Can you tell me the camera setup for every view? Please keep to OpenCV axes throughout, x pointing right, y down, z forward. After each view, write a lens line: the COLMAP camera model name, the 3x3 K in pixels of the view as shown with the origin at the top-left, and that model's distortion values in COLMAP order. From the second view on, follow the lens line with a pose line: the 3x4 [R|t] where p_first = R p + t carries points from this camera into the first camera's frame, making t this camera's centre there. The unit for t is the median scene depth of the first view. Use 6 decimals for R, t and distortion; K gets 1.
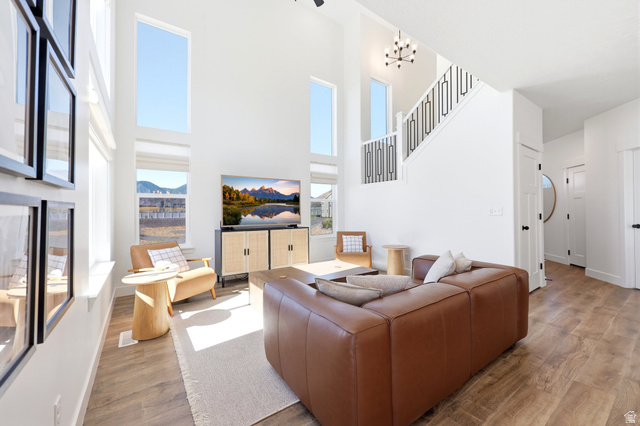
lens RADIAL K [[257.6, 0, 319.1], [0, 257.6, 205.8], [0, 0, 1]] dist [-0.001705, -0.000514]
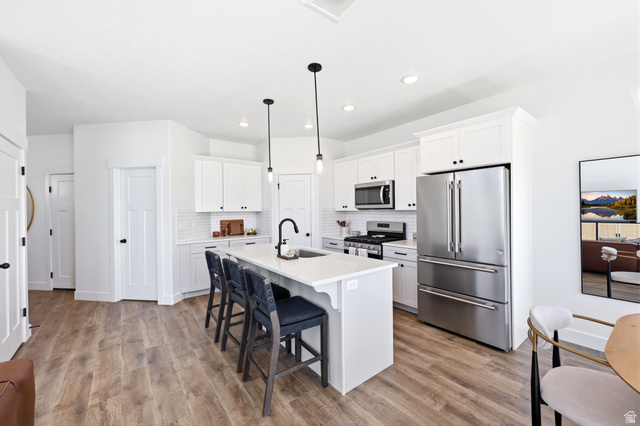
lens RADIAL K [[257.6, 0, 321.2], [0, 257.6, 210.2], [0, 0, 1]] dist [-0.001705, -0.000514]
pose [[-0.052293, 0.006796, 0.998609, 0.108392], [-0.013506, 0.999881, -0.007512, -0.043608], [-0.998540, -0.013880, -0.052195, 0.208404]]
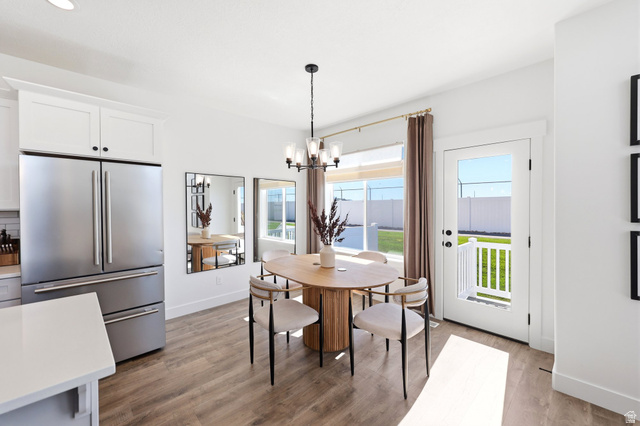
lens RADIAL K [[257.6, 0, 323.3], [0, 257.6, 209.0], [0, 0, 1]] dist [-0.001705, -0.000514]
pose [[-0.987264, 0.020126, -0.157811, 0.380948], [0.022653, 0.999642, -0.014230, -0.038058], [0.157469, -0.017623, -0.987367, 0.399936]]
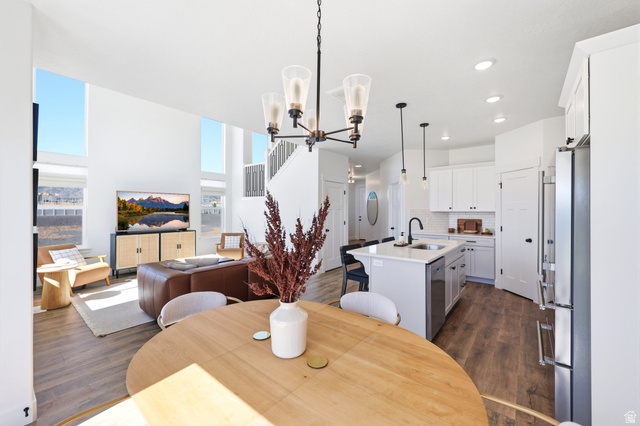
lens RADIAL K [[257.6, 0, 317.5], [0, 257.6, 207.6], [0, 0, 1]] dist [-0.001705, -0.000514]
pose [[0.962527, 0.010391, 0.270988, 0.234491], [-0.013847, 0.999845, 0.010845, -0.064620], [-0.270834, -0.014191, 0.962522, -0.497826]]
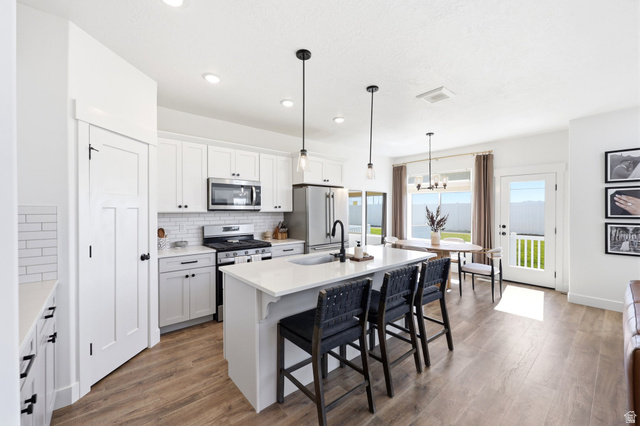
lens RADIAL K [[257.6, 0, 321.3], [0, 257.6, 211.1], [0, 0, 1]] dist [-0.001705, -0.000514]
pose [[-0.994926, 0.012524, -0.099829, 0.851128], [0.014562, 0.999700, -0.019713, -0.034424], [0.099553, -0.021067, -0.994809, 0.818041]]
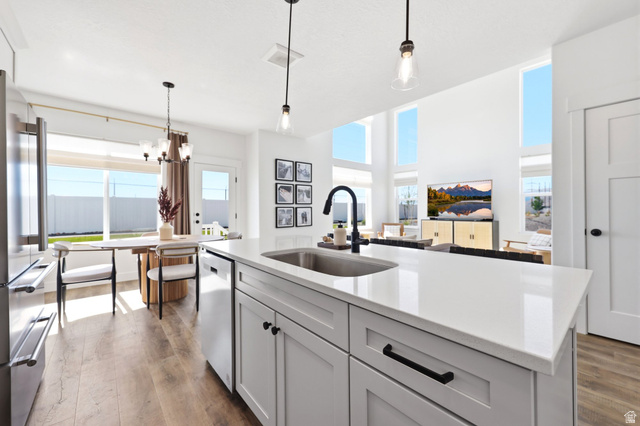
lens RADIAL K [[257.6, 0, 317.9], [0, 257.6, 210.9], [0, 0, 1]] dist [-0.001705, -0.000514]
pose [[0.091434, 0.015184, -0.995695, 1.087416], [0.024795, 0.999539, 0.017519, 0.001070], [0.995502, -0.026290, 0.091015, 0.187364]]
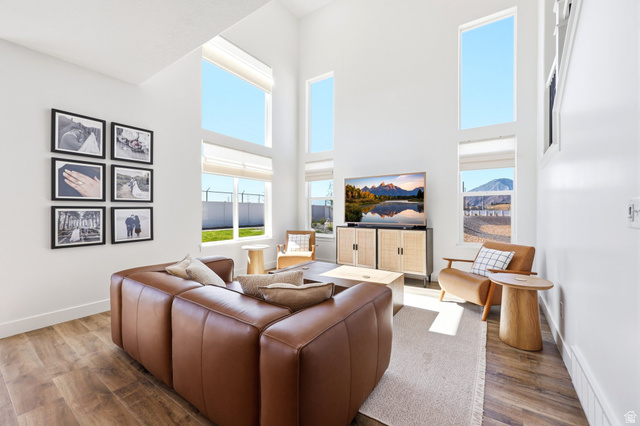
lens RADIAL K [[257.6, 0, 318.8], [0, 257.6, 211.1], [0, 0, 1]] dist [-0.001705, -0.000514]
pose [[0.350844, 0.013384, -0.936338, 0.646213], [0.013940, 0.999712, 0.019513, 0.007014], [0.936330, -0.019898, 0.350556, 0.468340]]
